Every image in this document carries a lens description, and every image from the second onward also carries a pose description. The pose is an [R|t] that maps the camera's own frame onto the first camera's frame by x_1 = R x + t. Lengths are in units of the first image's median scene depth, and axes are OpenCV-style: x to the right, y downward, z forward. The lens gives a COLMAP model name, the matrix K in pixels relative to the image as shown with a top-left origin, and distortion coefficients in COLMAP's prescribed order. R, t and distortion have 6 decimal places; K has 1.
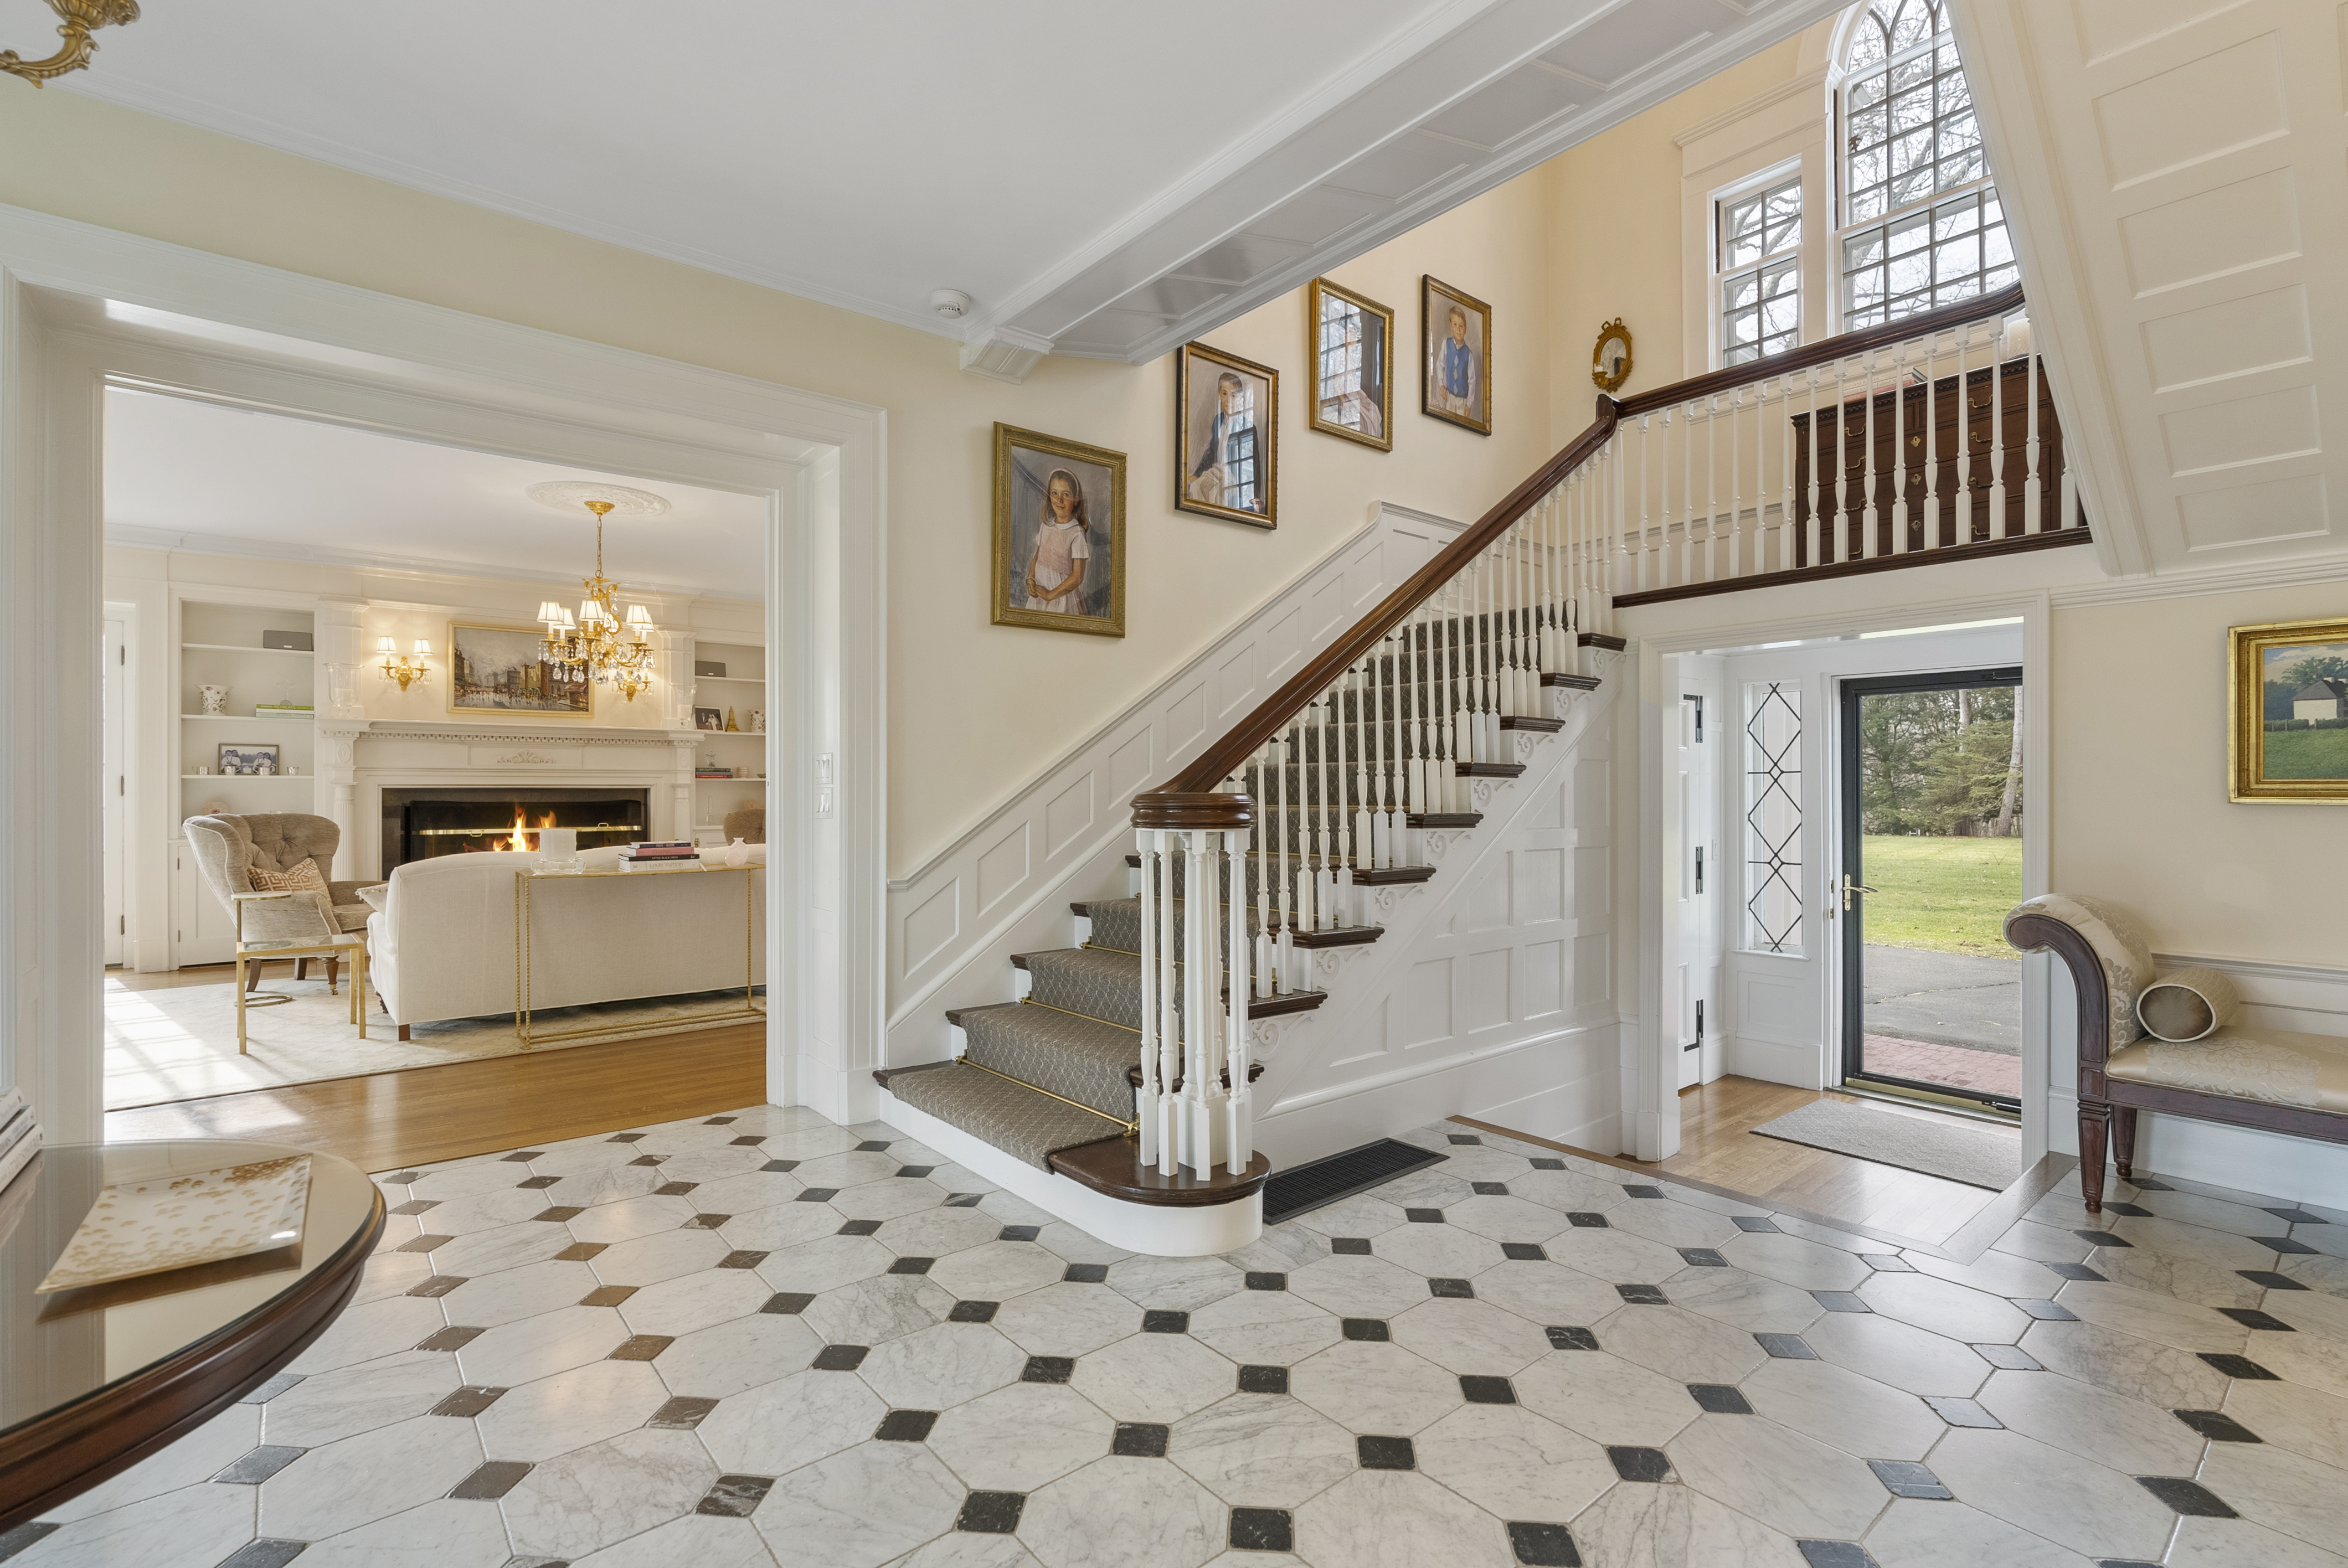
lens RADIAL K [[1061.6, 0, 1170.1], [0, 1061.6, 791.5], [0, 0, 1]] dist [0.000438, 0.000289]
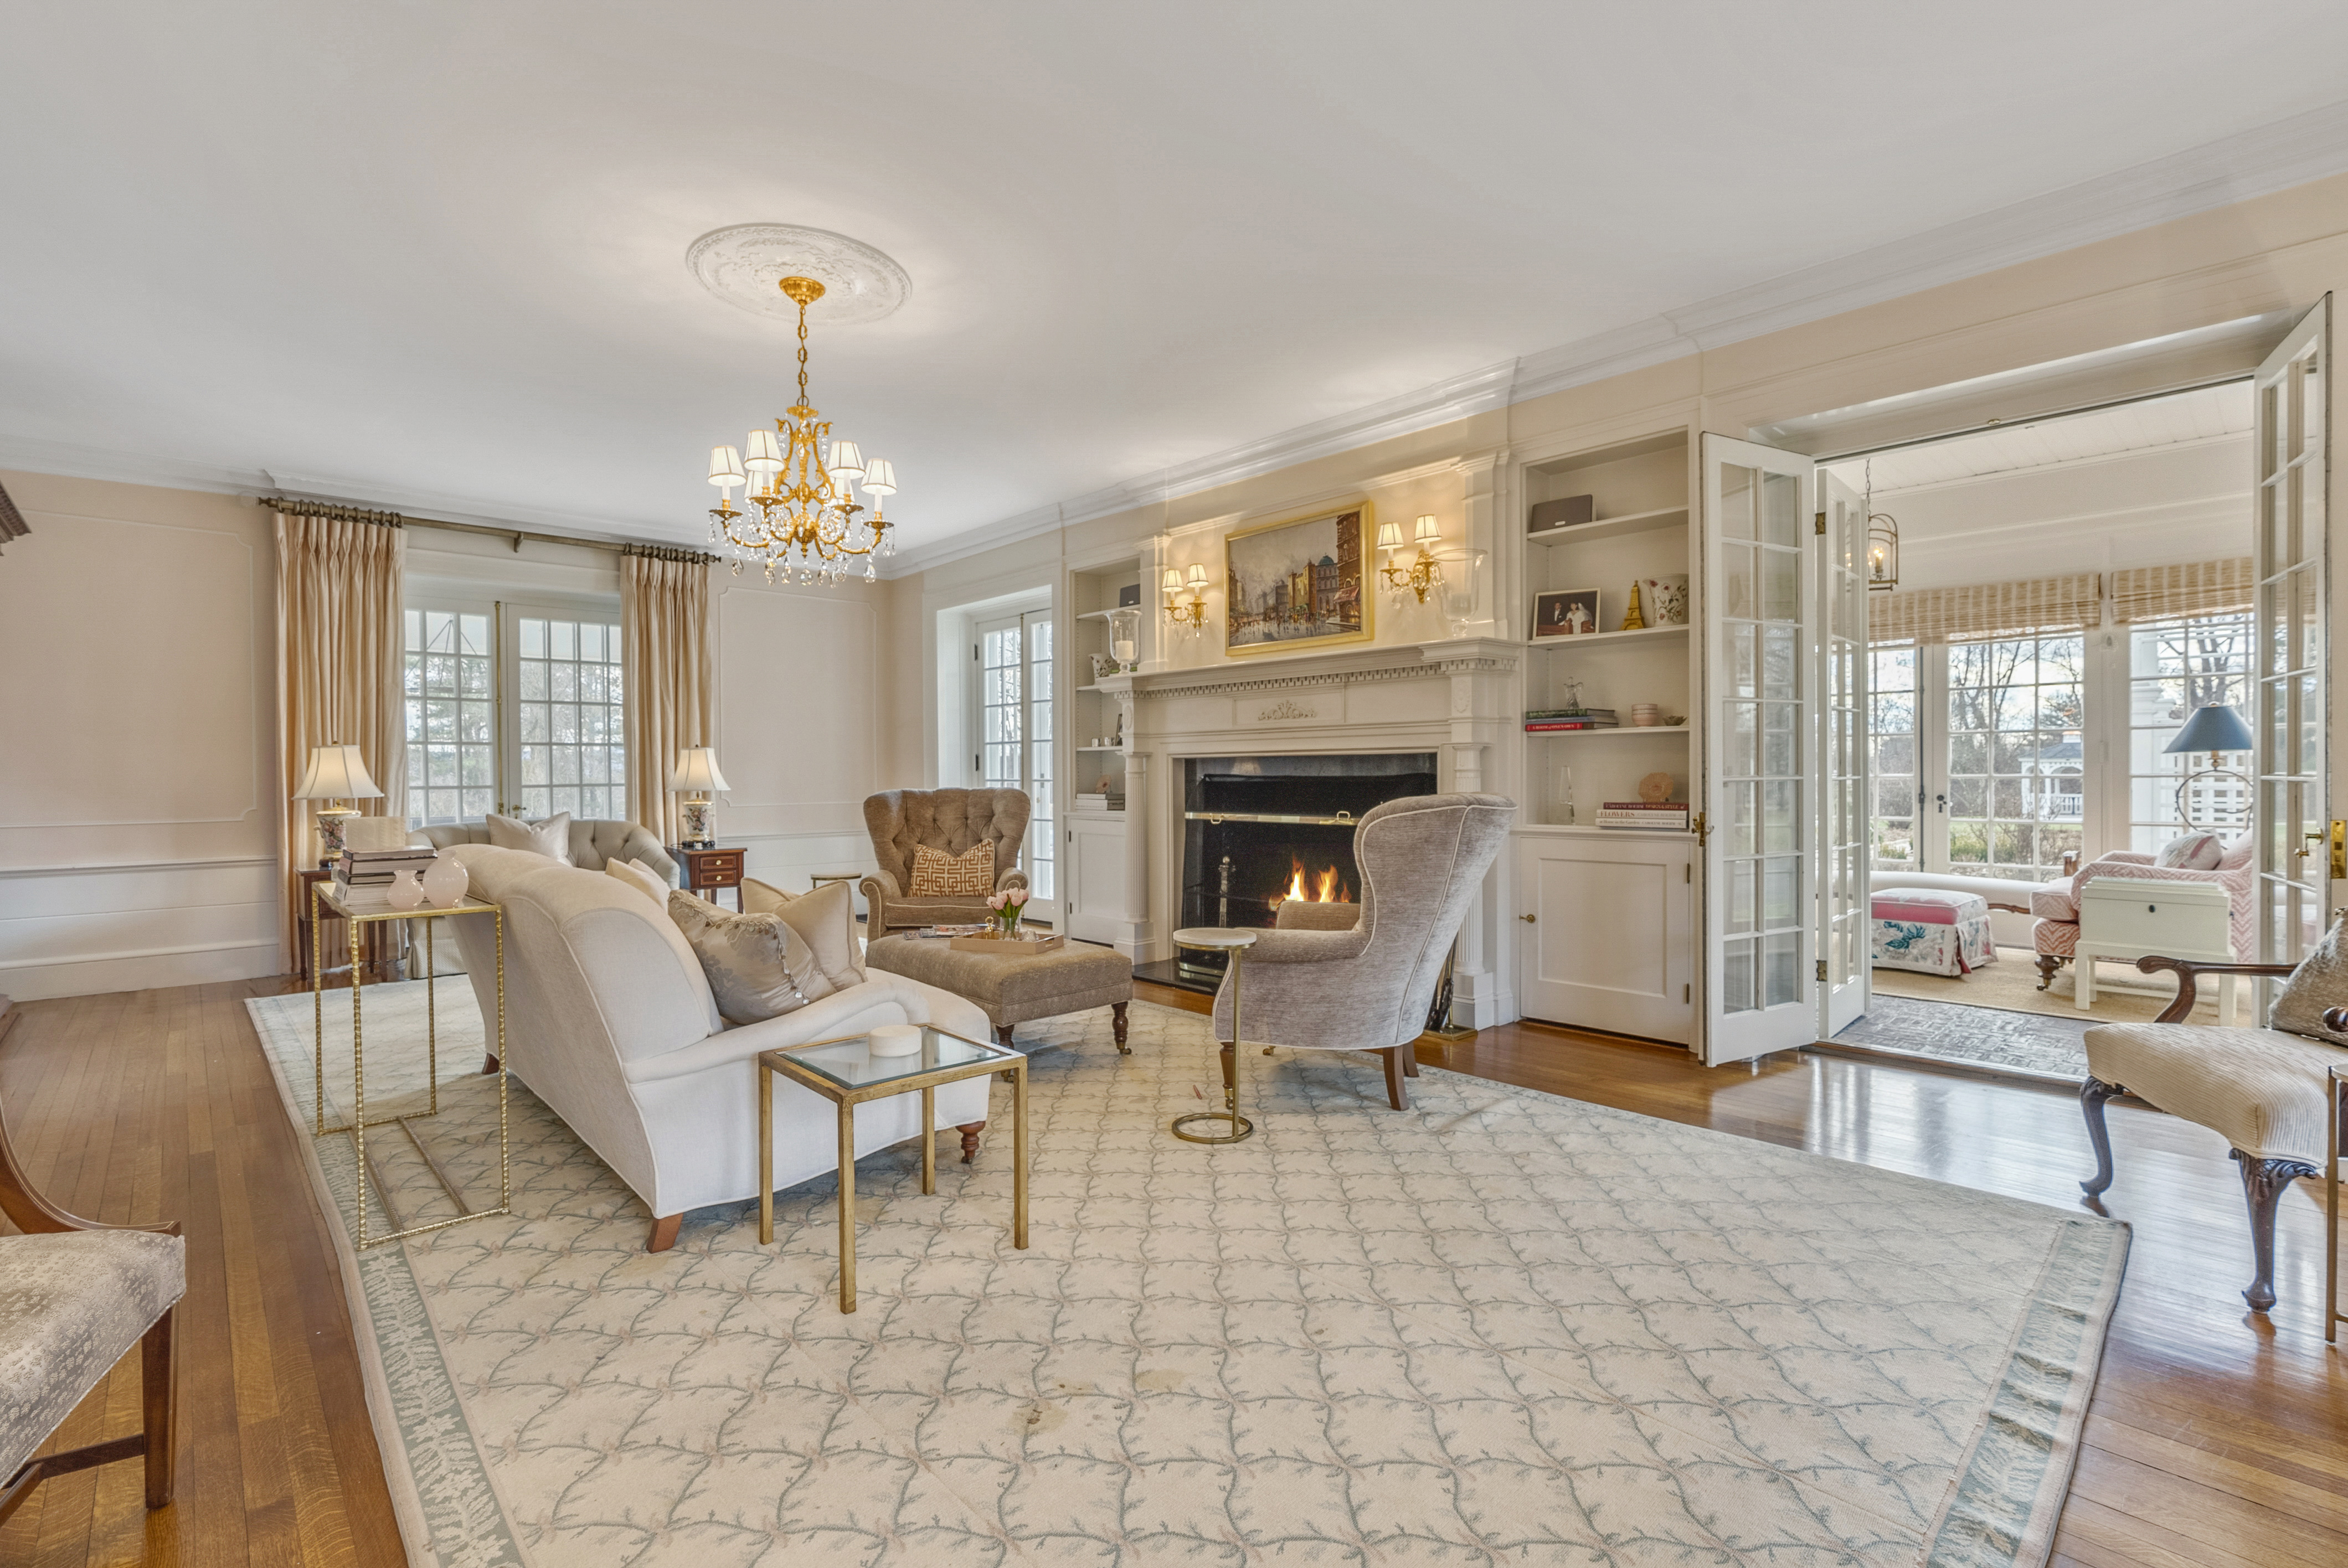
lens RADIAL K [[1061.6, 0, 1168.3], [0, 1061.6, 787.8], [0, 0, 1]] dist [0.000438, 0.000289]
pose [[0.076873, 0.018778, -0.996864, 0.065872], [0.011472, 0.999740, 0.019717, 0.003481], [0.996975, -0.012952, 0.076637, 0.865824]]
